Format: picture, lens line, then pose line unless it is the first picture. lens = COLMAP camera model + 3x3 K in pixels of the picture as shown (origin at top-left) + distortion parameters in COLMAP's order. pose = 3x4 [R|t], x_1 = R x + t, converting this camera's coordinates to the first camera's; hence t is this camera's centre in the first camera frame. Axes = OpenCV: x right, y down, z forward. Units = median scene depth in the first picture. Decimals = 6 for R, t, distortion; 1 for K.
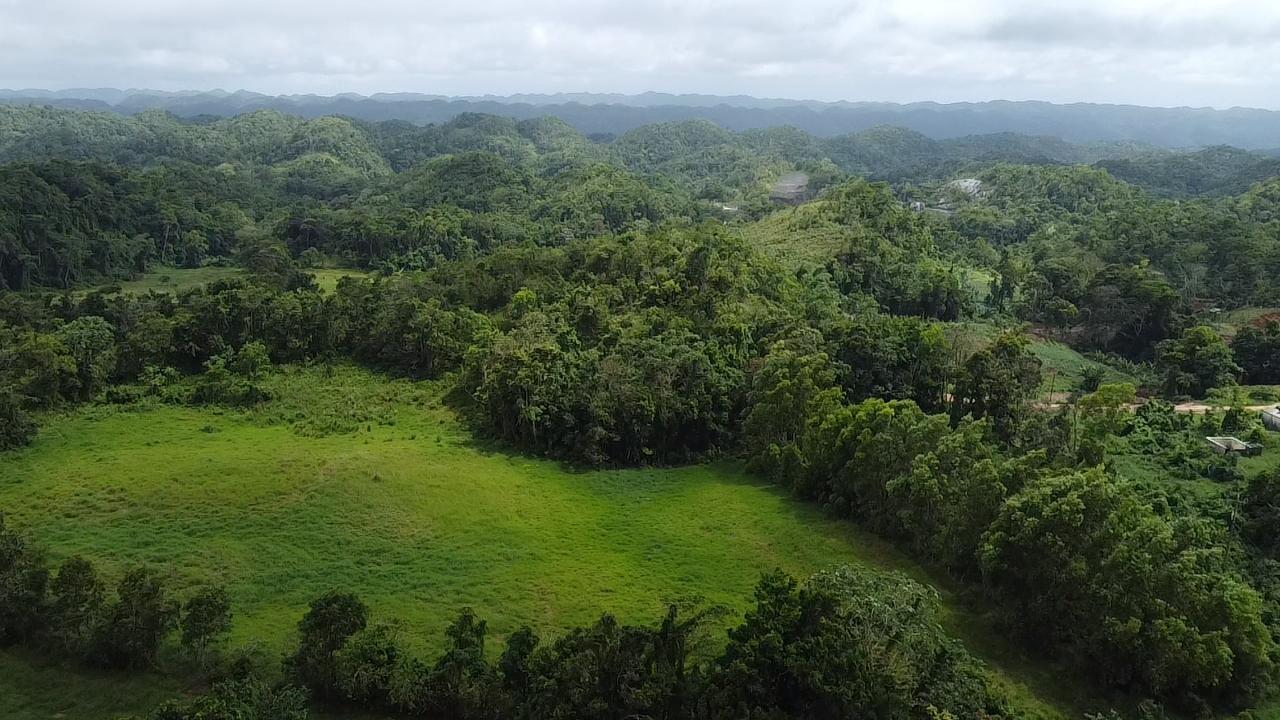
lens RADIAL K [[961.9, 0, 632.9], [0, 961.9, 354.7], [0, 0, 1]] dist [0.002191, -0.006991]
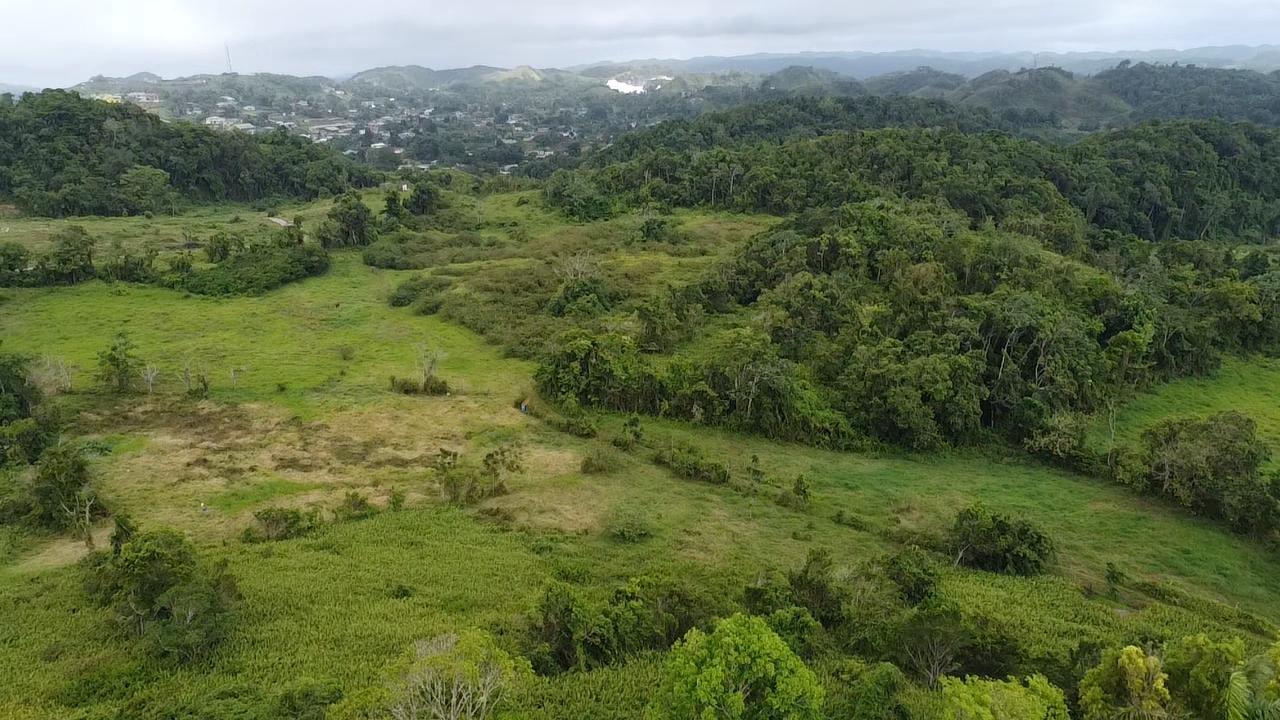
lens RADIAL K [[961.9, 0, 635.9], [0, 961.9, 347.8], [0, 0, 1]] dist [0.002191, -0.006991]
pose [[0.522692, 0.215346, -0.824875, -0.054246], [-0.187675, 0.972900, 0.135067, 0.029487], [0.831608, 0.084209, 0.548942, -0.133613]]
